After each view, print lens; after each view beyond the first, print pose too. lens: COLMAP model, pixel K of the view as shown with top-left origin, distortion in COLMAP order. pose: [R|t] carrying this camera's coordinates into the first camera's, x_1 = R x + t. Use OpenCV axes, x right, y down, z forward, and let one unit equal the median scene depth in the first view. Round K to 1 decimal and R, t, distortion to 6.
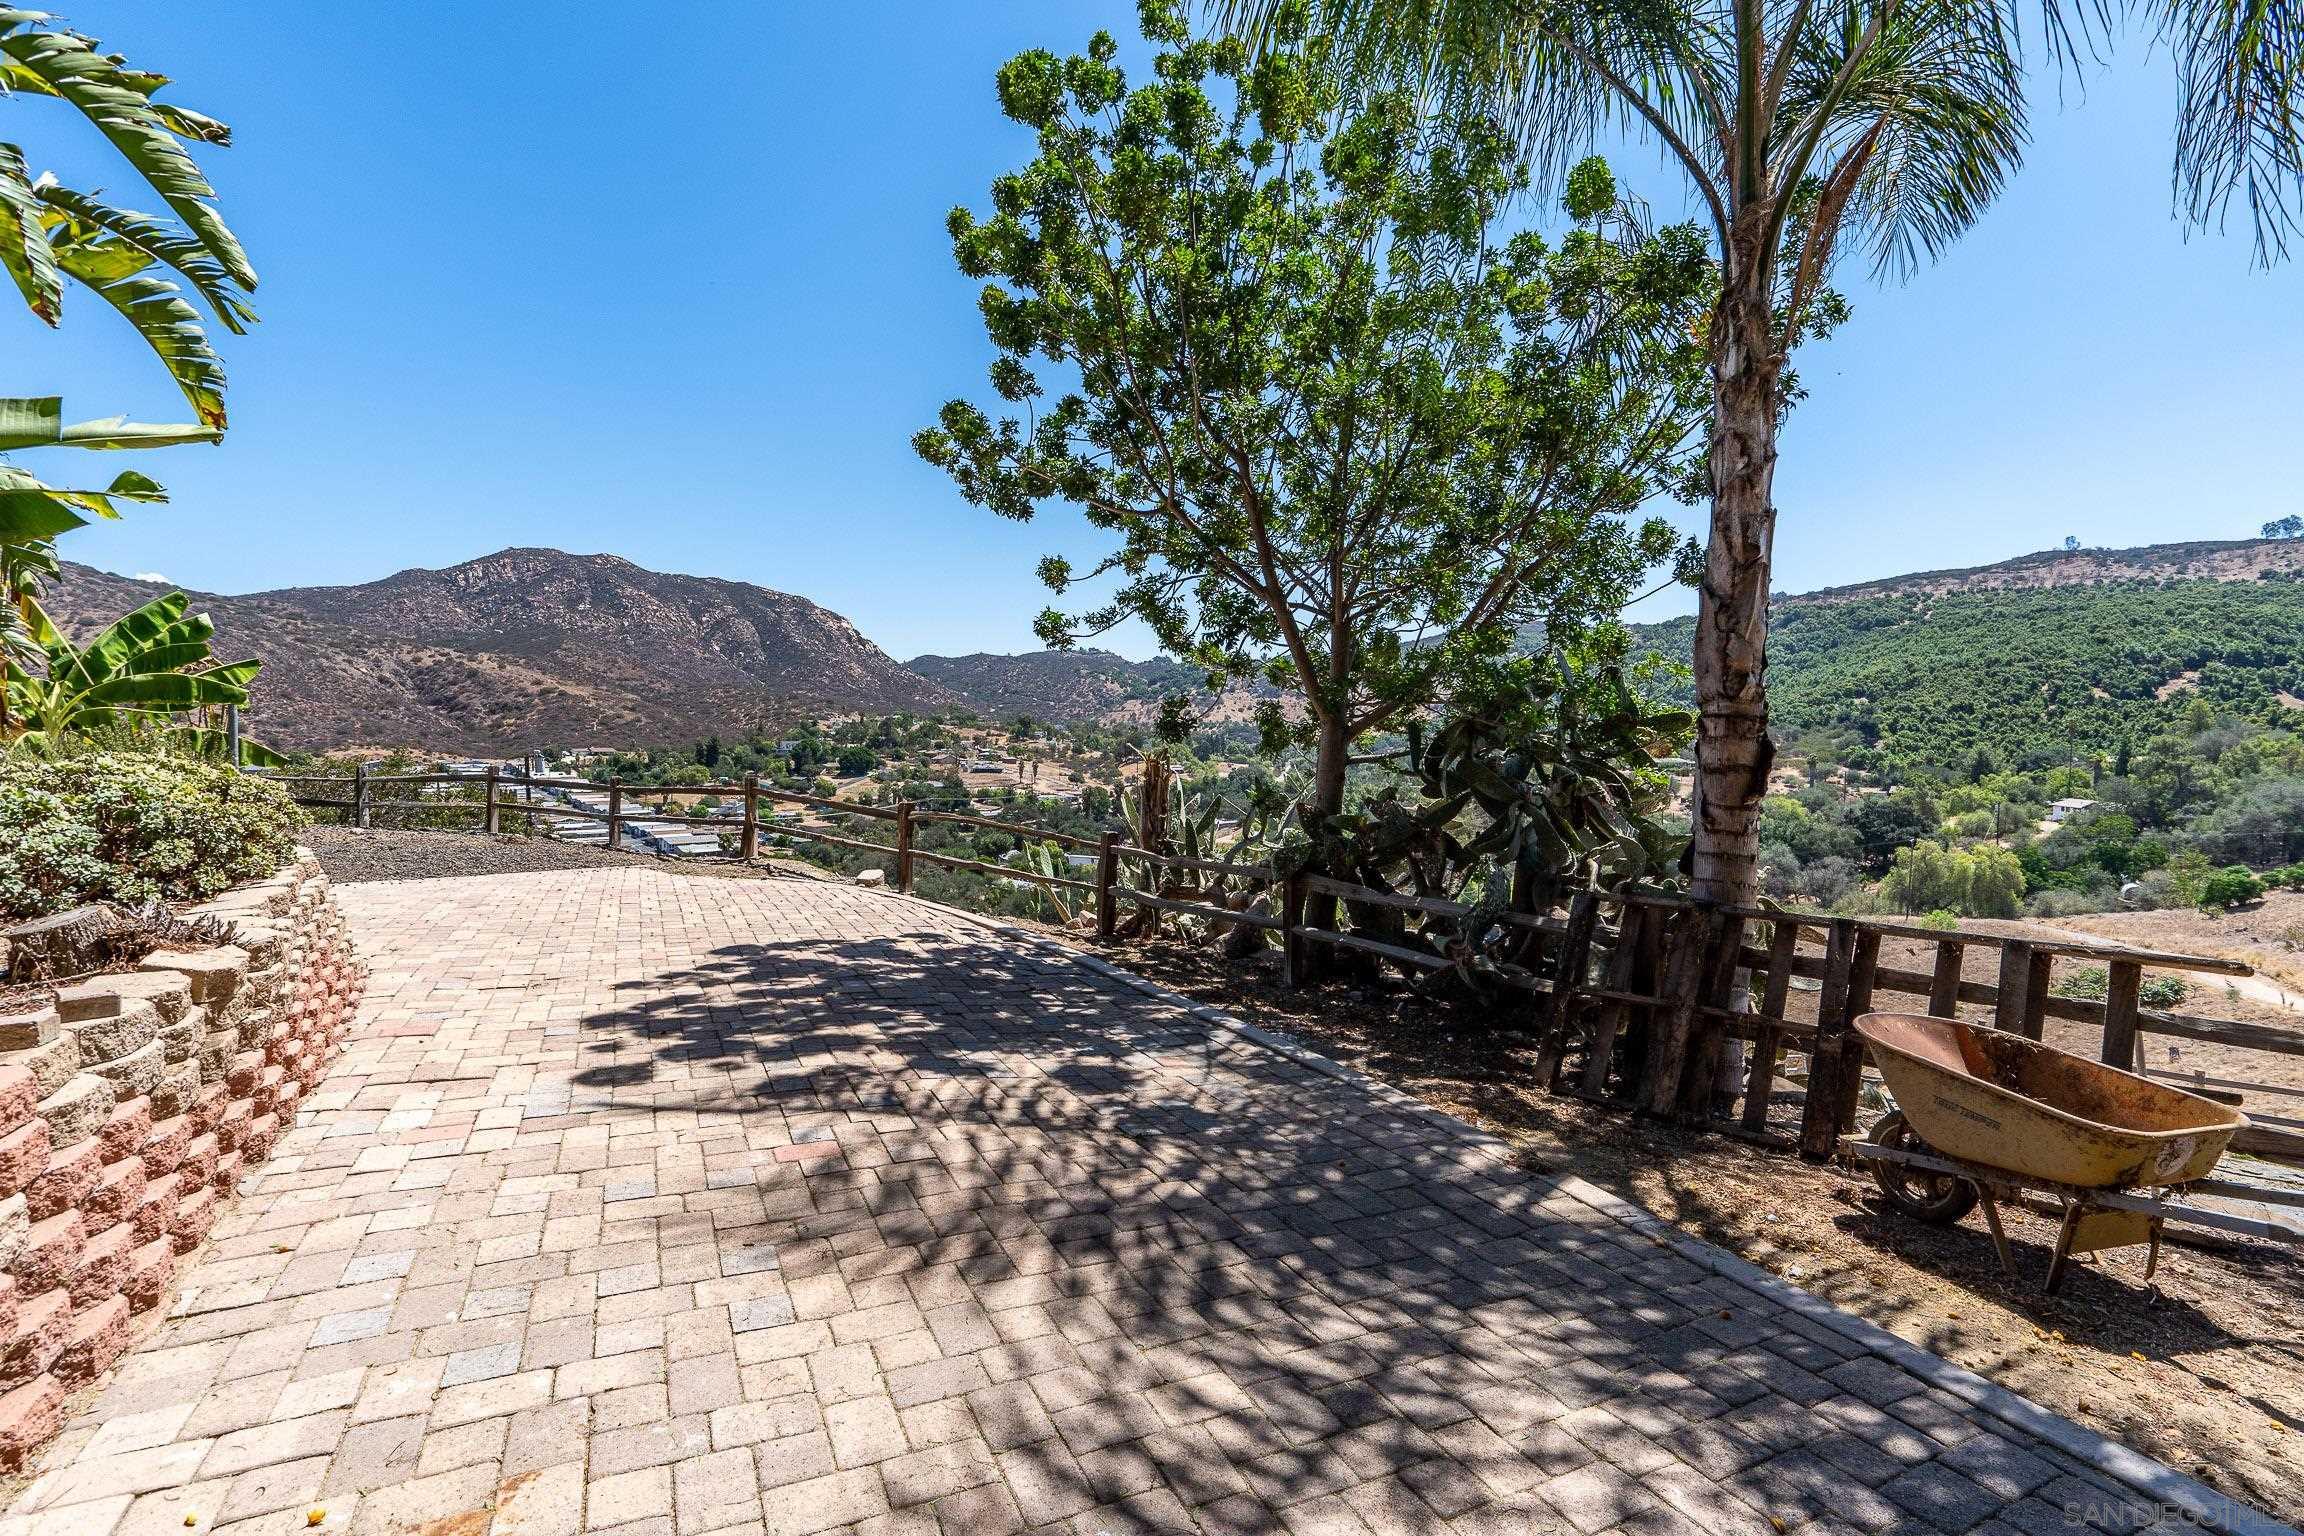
lens RADIAL K [[1023.7, 0, 1149.5], [0, 1023.7, 766.5], [0, 0, 1]] dist [-0.015389, 0.005001]
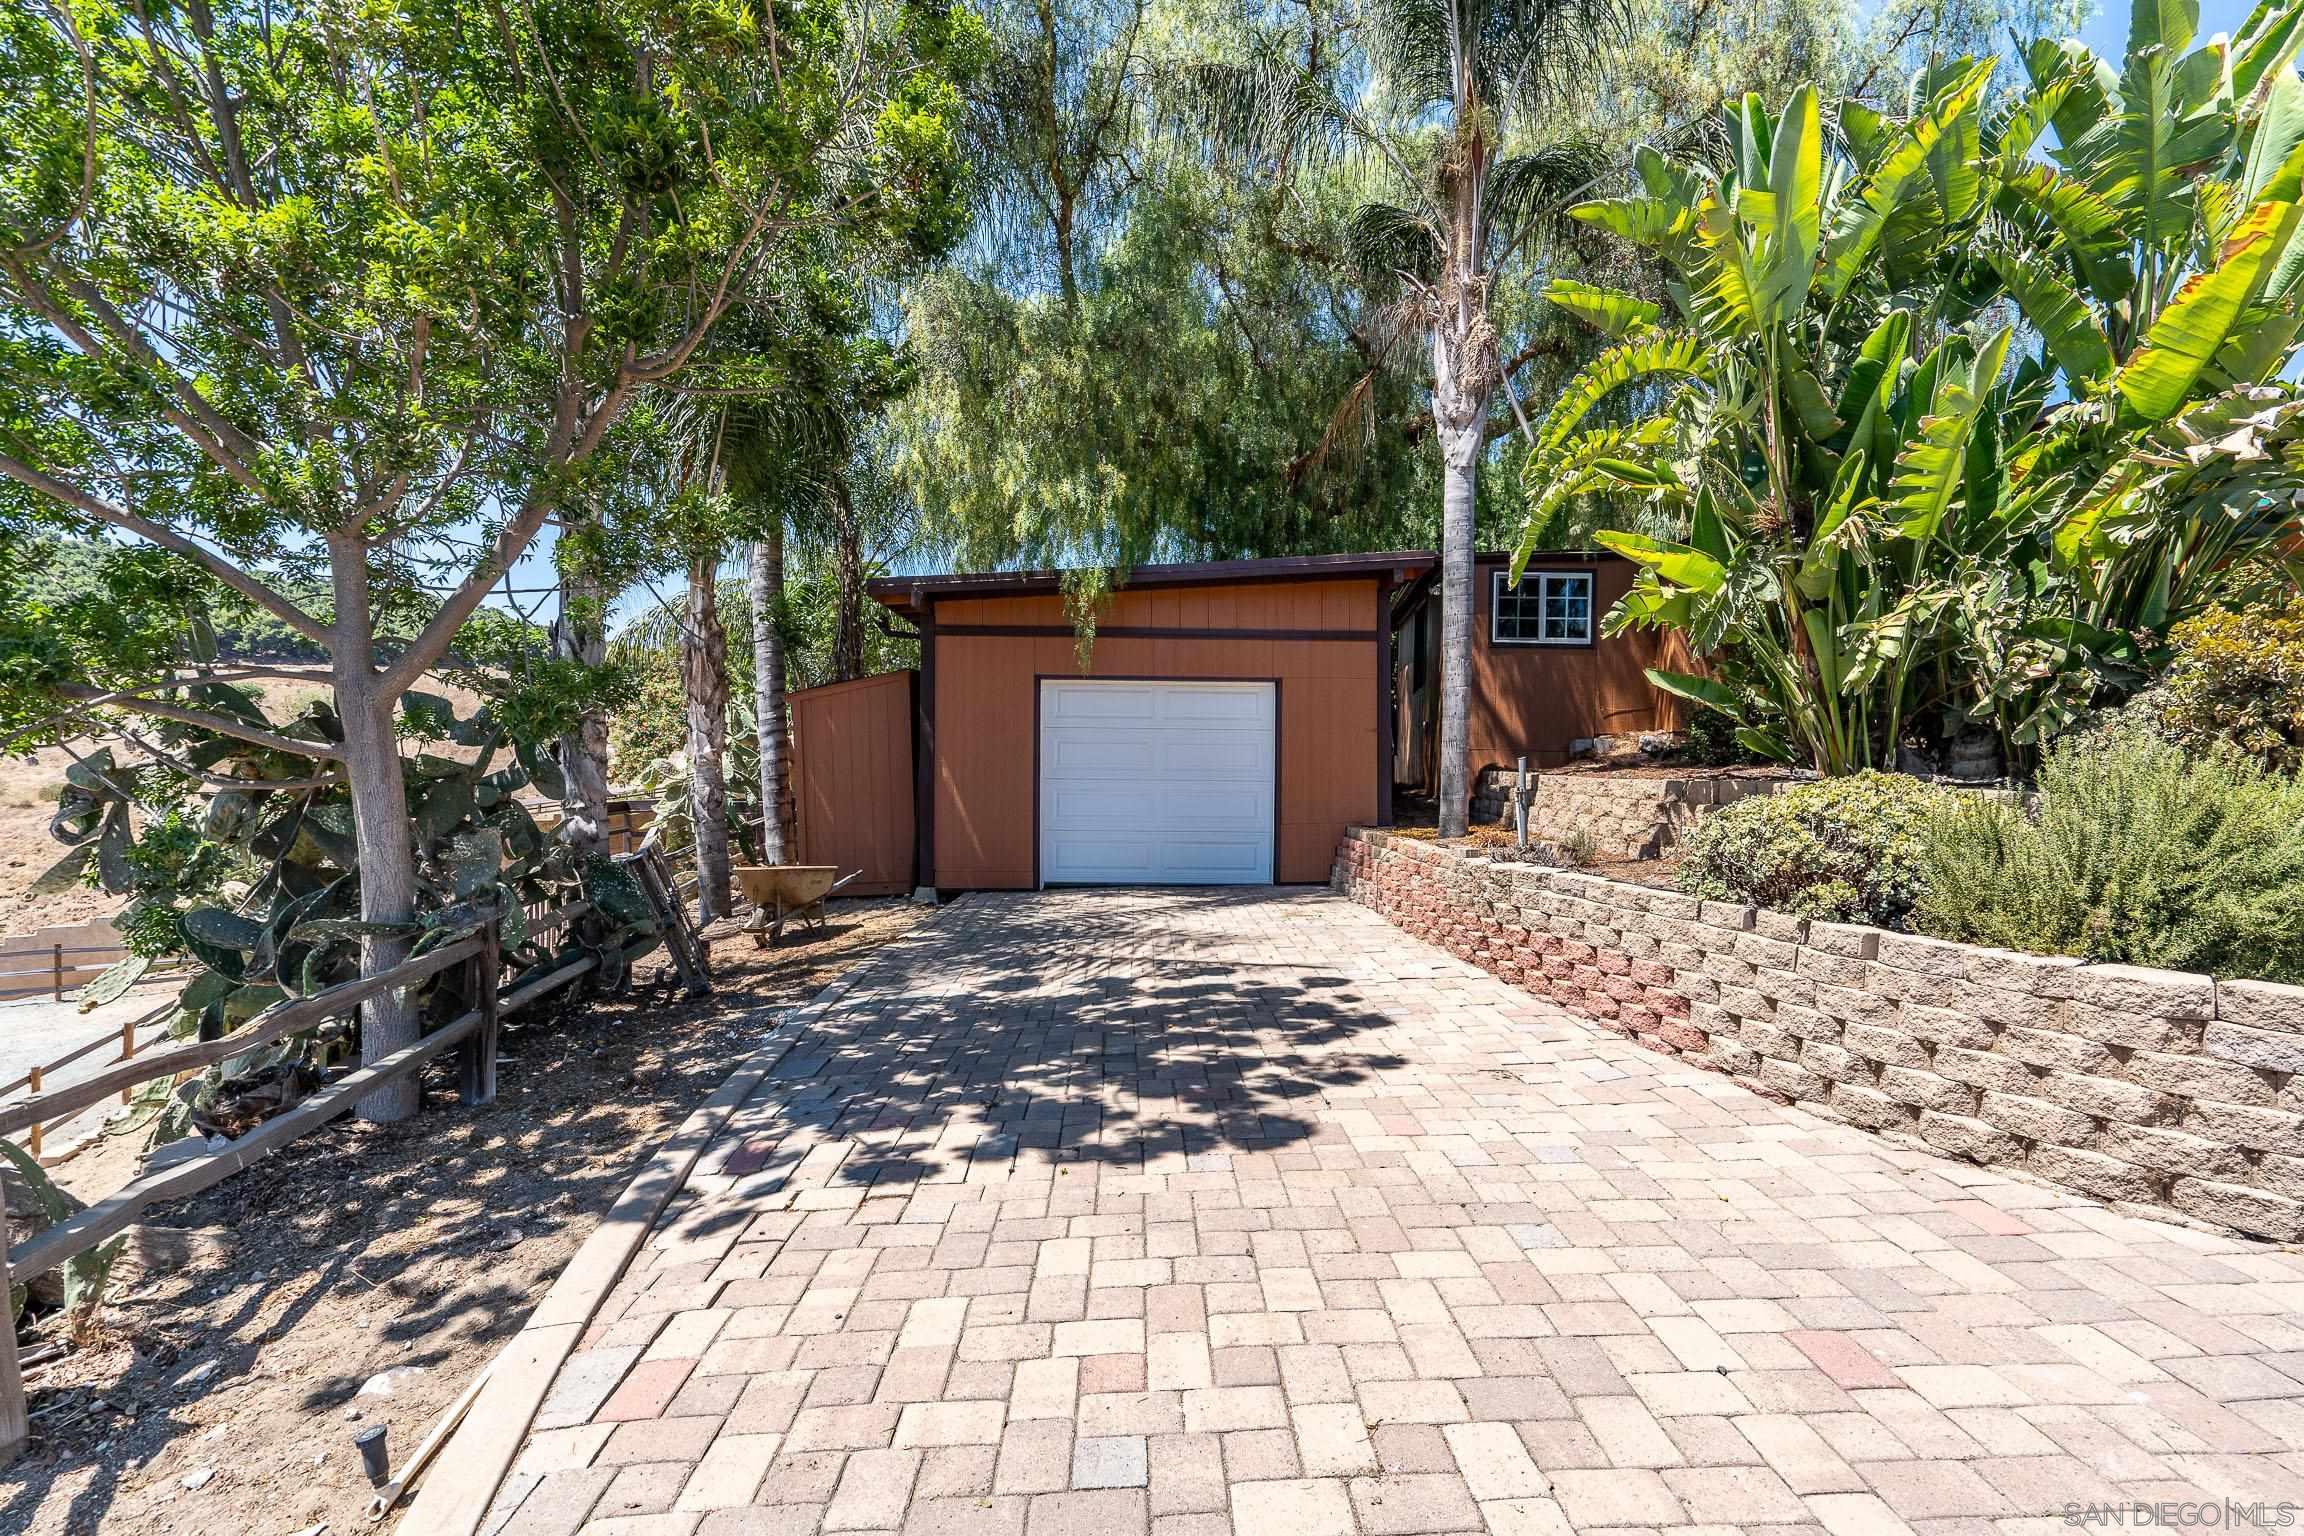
lens RADIAL K [[1023.7, 0, 1149.5], [0, 1023.7, 766.5], [0, 0, 1]] dist [-0.015389, 0.005001]
pose [[-0.900758, -0.014254, 0.434088, -0.688942], [-0.001038, 0.999529, 0.030667, -0.037334], [-0.434321, 0.027173, -0.900348, 1.795696]]
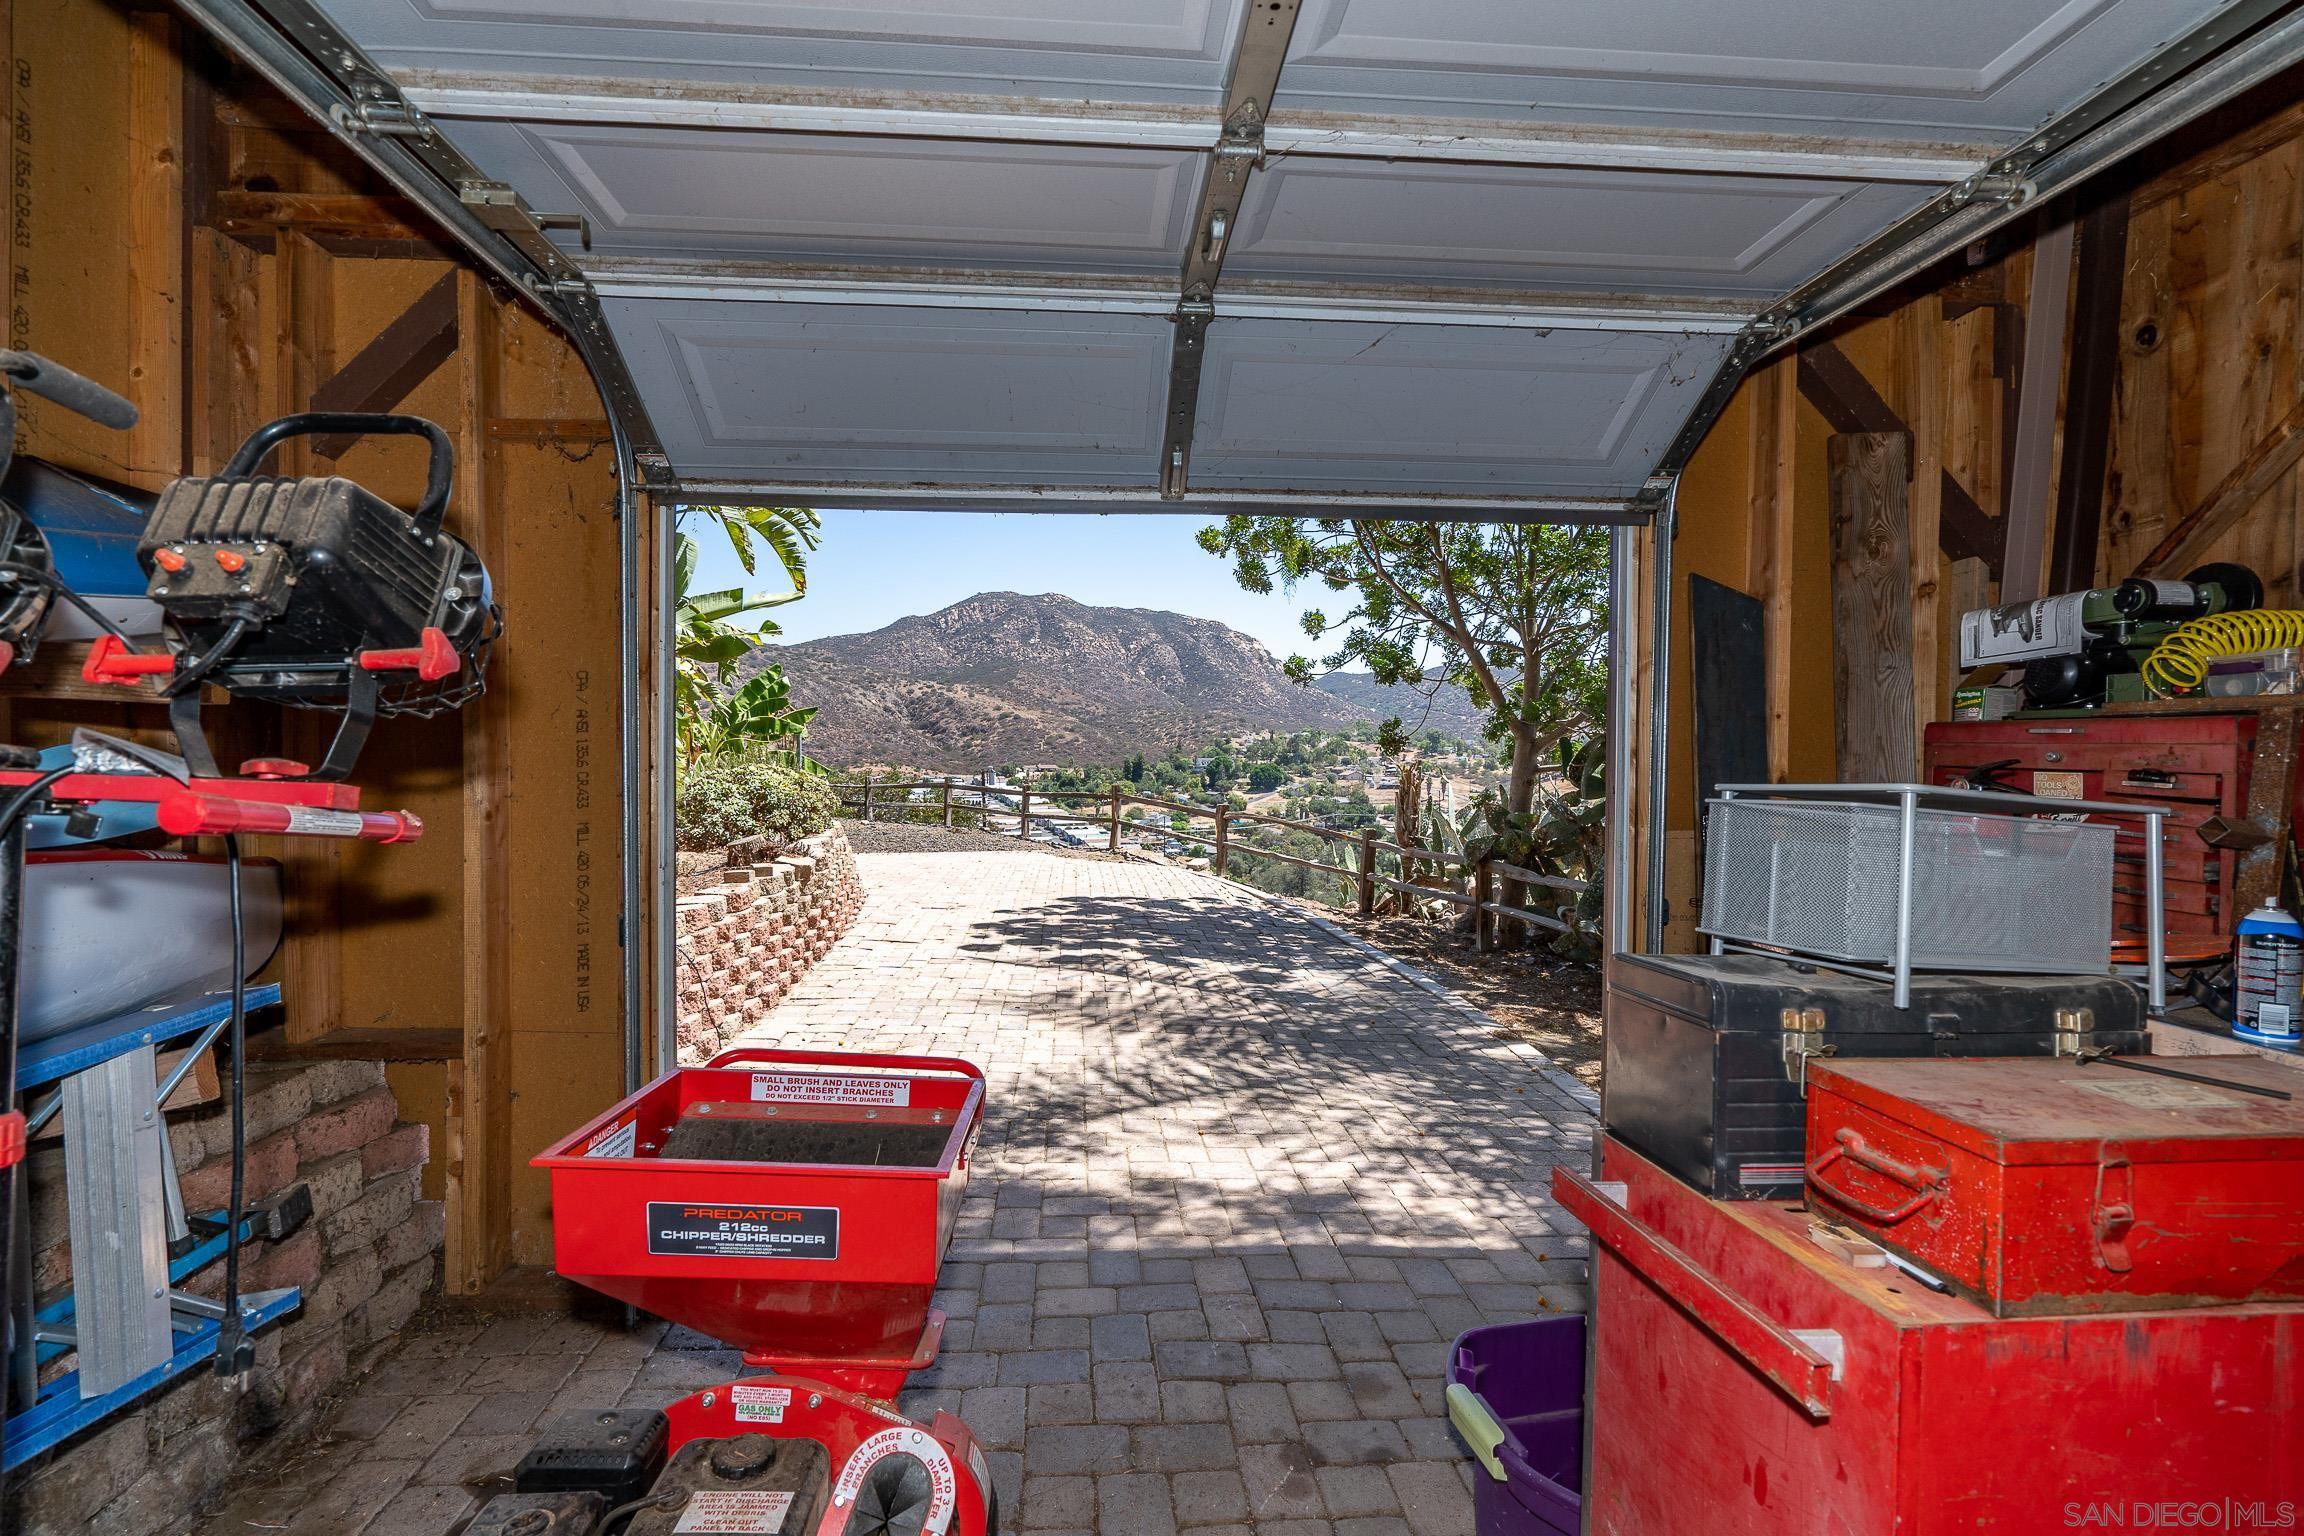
lens RADIAL K [[1035.6, 0, 1152.0], [0, 1035.6, 768.0], [0, 0, 1]] dist [-0.054783, 0.000098]
pose [[0.923166, -0.001622, -0.384399, 0.314286], [-0.003975, 0.999897, -0.013765, 0.014598], [0.384382, 0.014236, 0.923064, -0.385399]]
